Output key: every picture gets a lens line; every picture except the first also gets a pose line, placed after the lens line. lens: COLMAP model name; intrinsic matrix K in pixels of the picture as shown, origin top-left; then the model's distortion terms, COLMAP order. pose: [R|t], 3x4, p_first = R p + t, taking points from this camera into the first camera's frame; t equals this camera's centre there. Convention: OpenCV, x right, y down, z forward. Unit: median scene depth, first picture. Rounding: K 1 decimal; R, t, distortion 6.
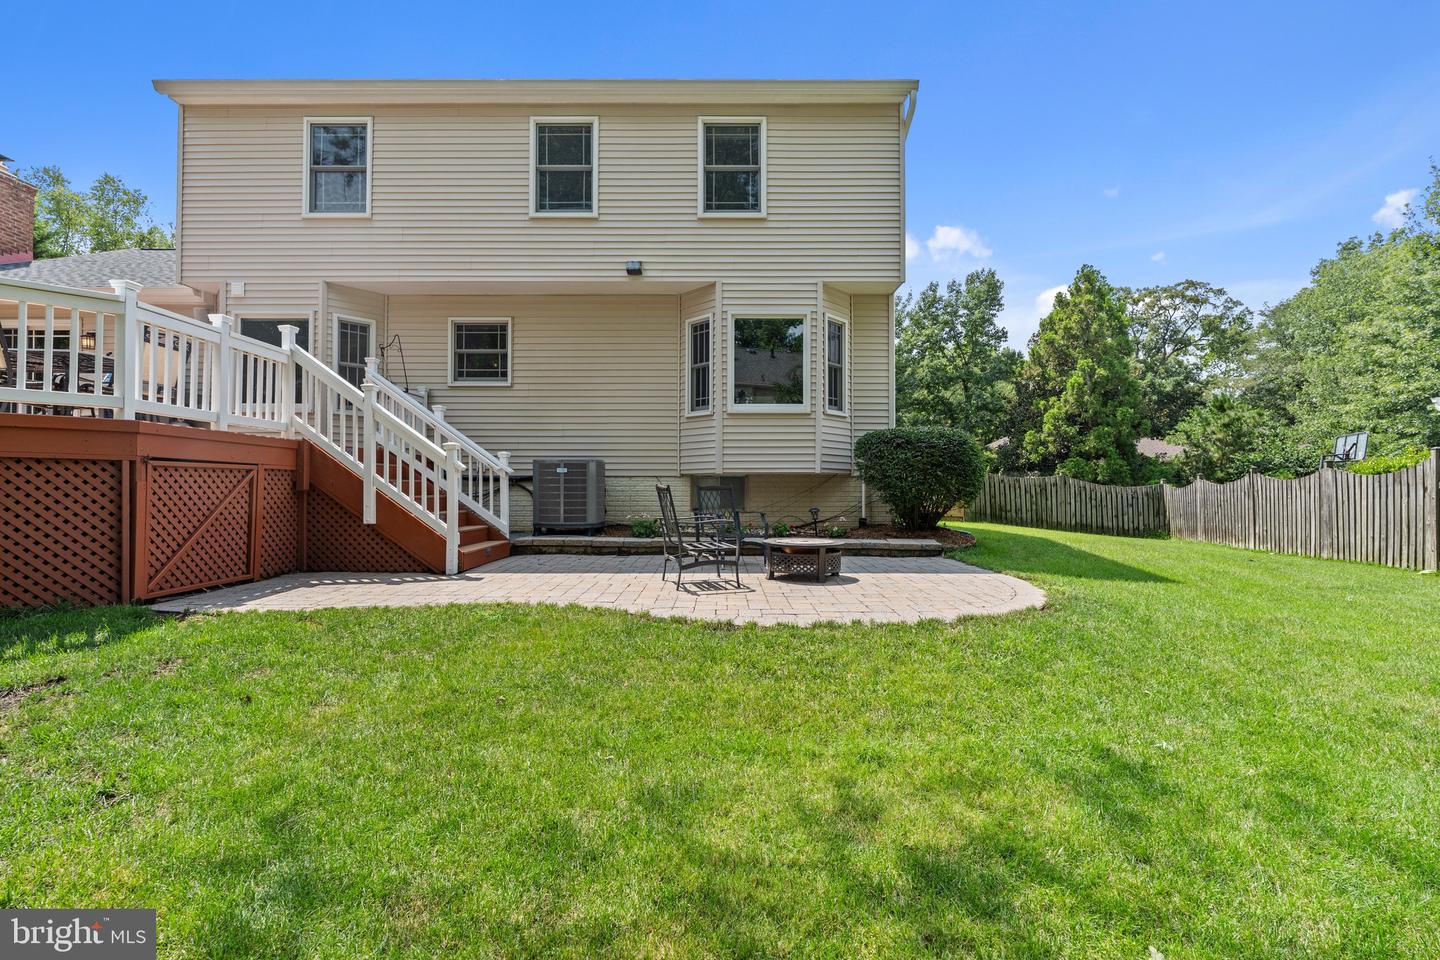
lens RADIAL K [[634.2, 0, 718.5], [0, 634.2, 486.5], [0, 0, 1]] dist [-0.009359, -0.000339]
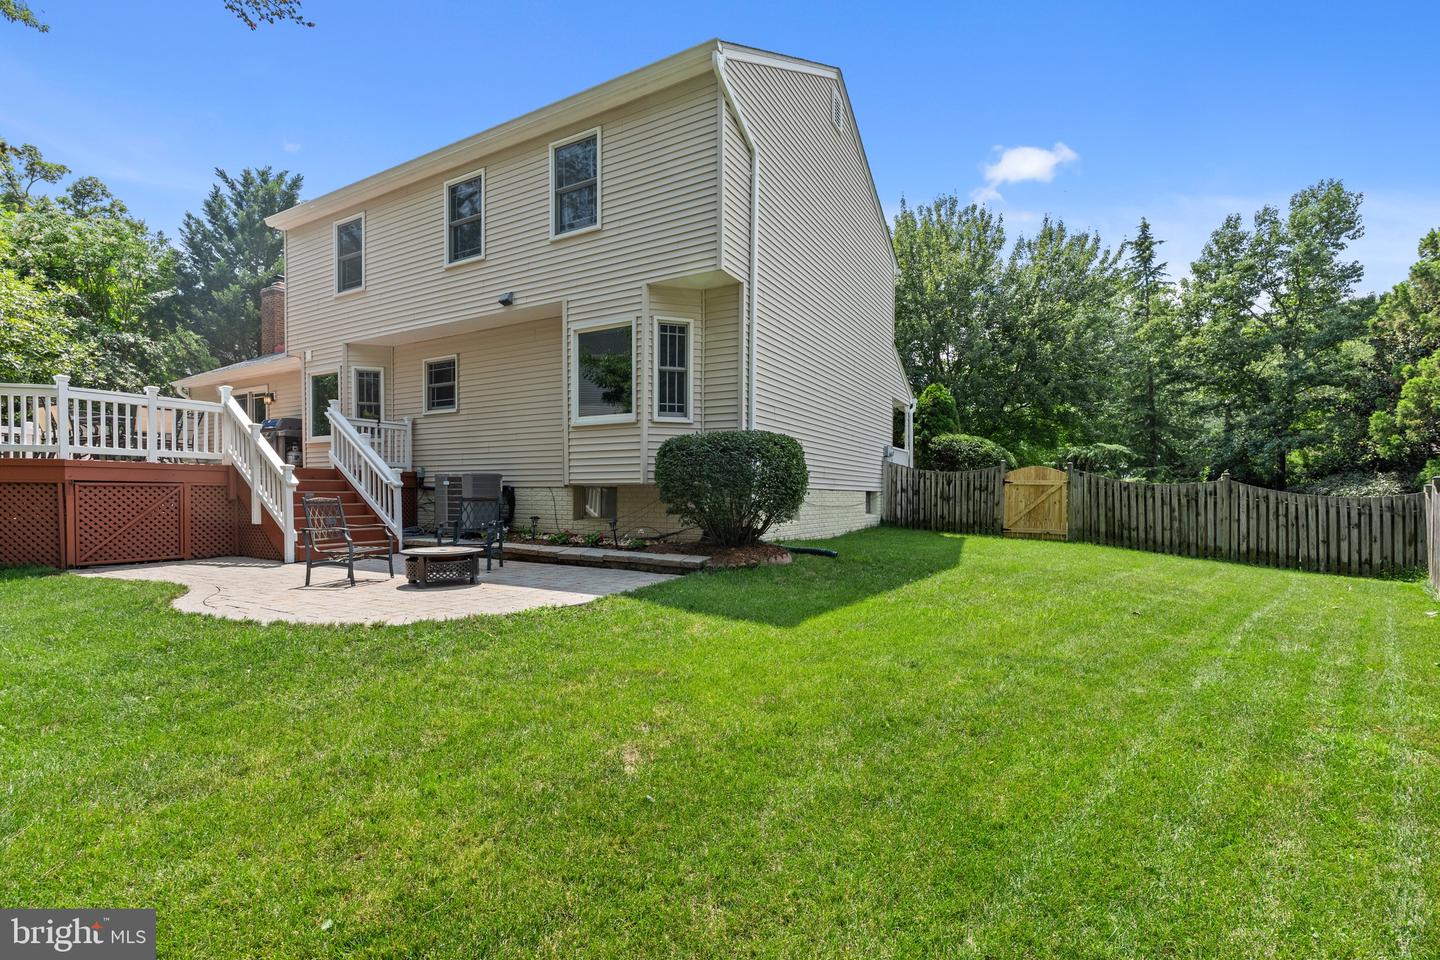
lens RADIAL K [[642.5, 0, 718.9], [0, 642.5, 509.1], [0, 0, 1]] dist [-0.007759, -0.000367]
pose [[0.867974, 0.013694, -0.496420, 0.697527], [-0.000061, 0.999623, 0.027469, -0.008692], [0.496609, -0.023812, 0.867648, 0.189863]]
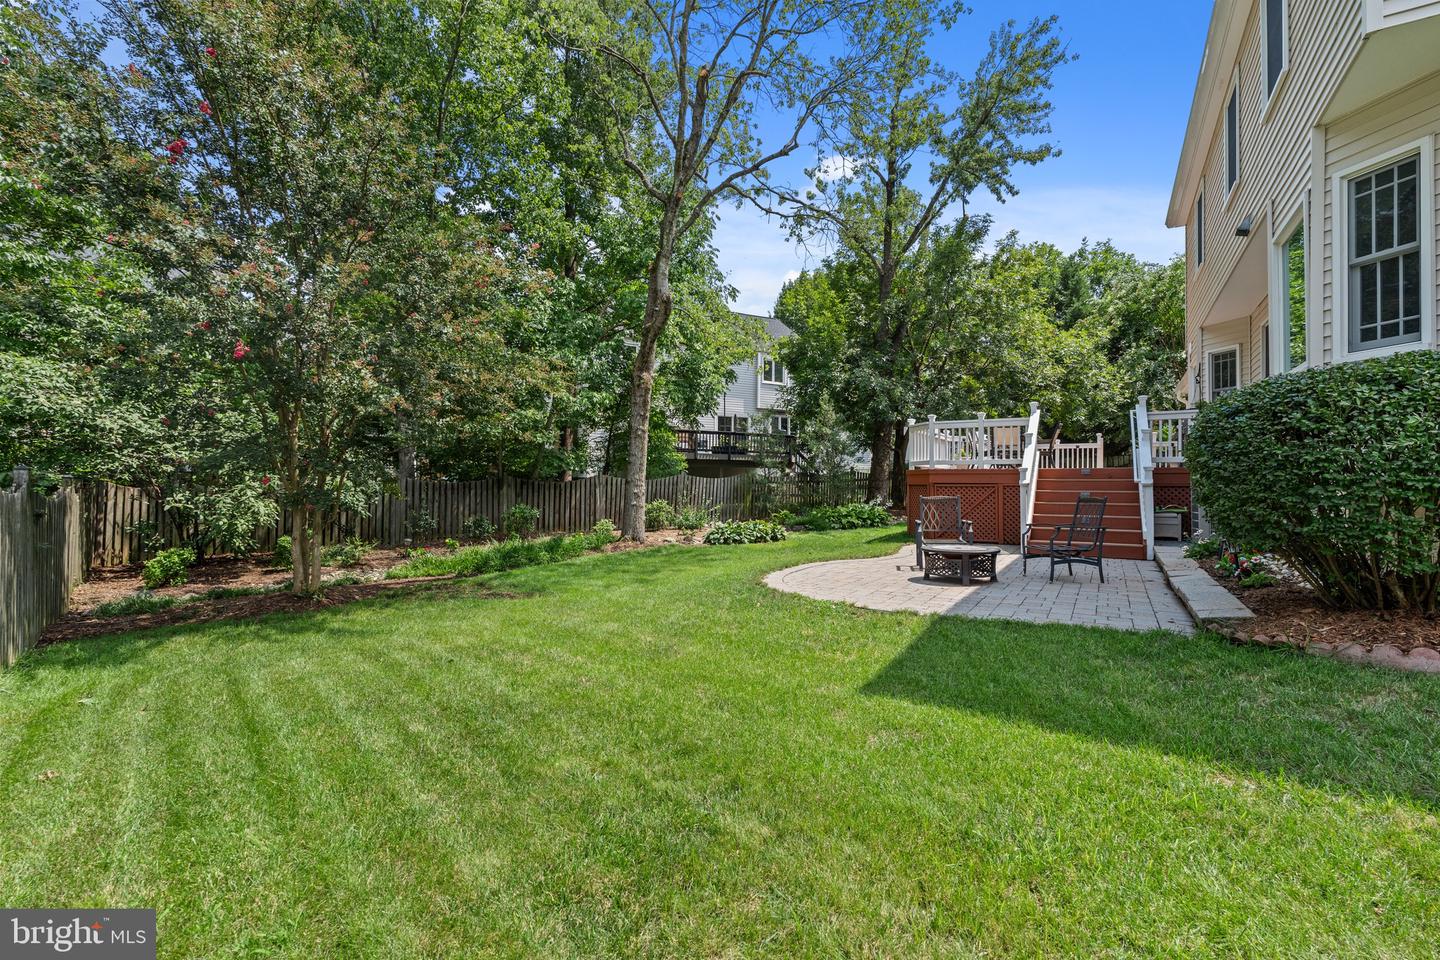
lens RADIAL K [[631.0, 0, 711.2], [0, 631.0, 478.4], [0, 0, 1]] dist [-0.000708, -0.000168]
pose [[-0.533793, -0.017054, -0.845443, 0.830187], [-0.001672, 0.999816, -0.019112, -0.010040], [0.845614, -0.008788, -0.533723, 0.783231]]
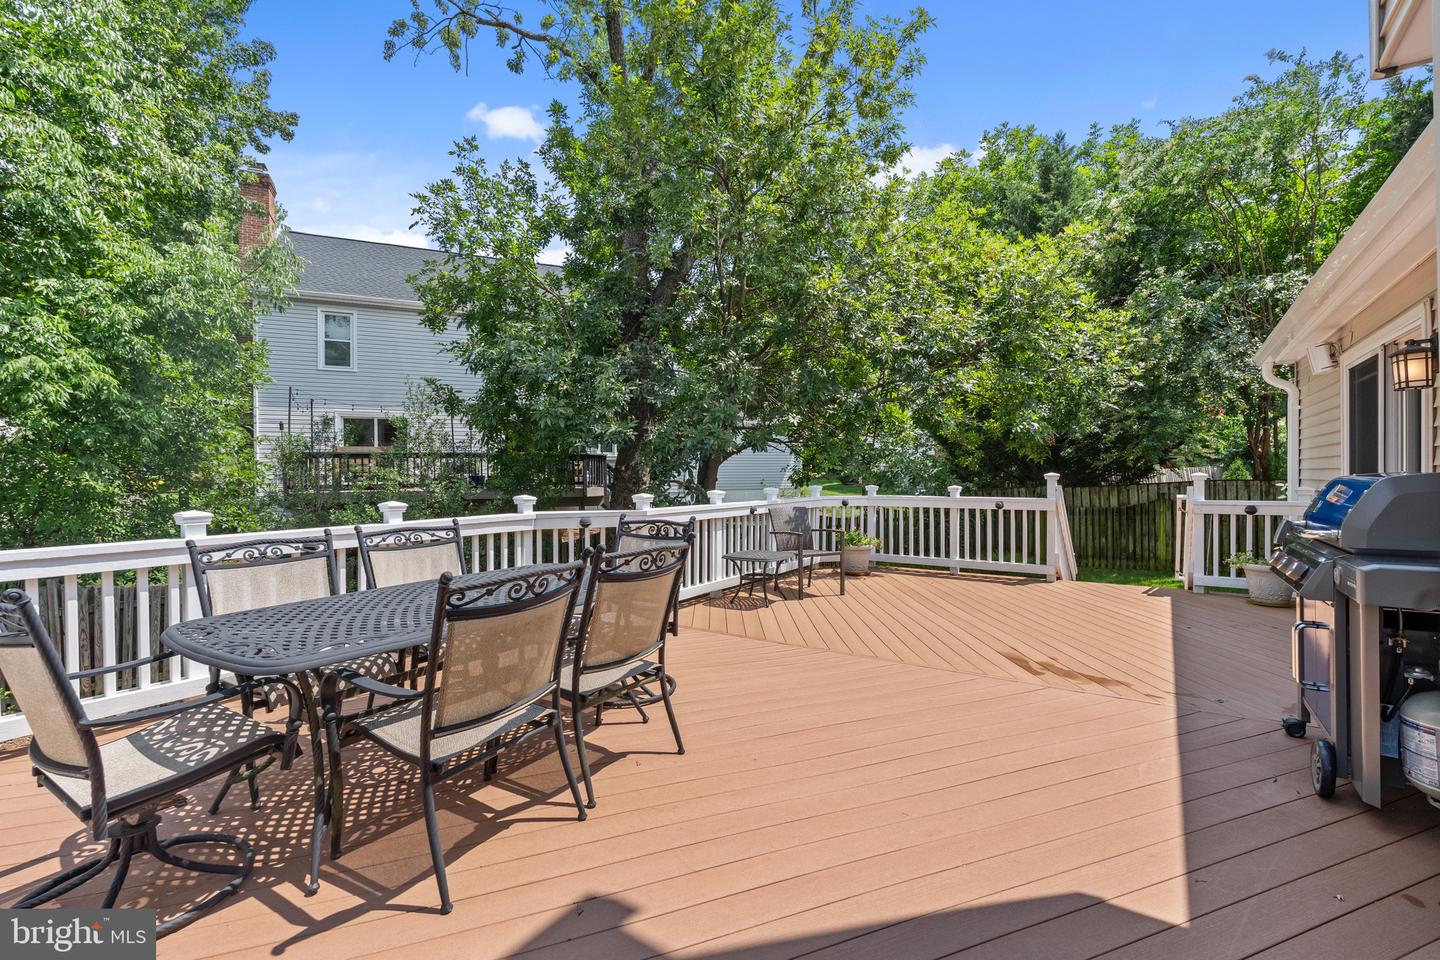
lens RADIAL K [[633.9, 0, 717.4], [0, 633.9, 472.5], [0, 0, 1]] dist [-0.000062, 0.000020]
pose [[-0.575882, 0.000534, -0.817533, -0.505909], [0.012263, 0.999893, -0.007986, -0.175419], [0.817441, -0.014624, -0.575827, 0.861286]]
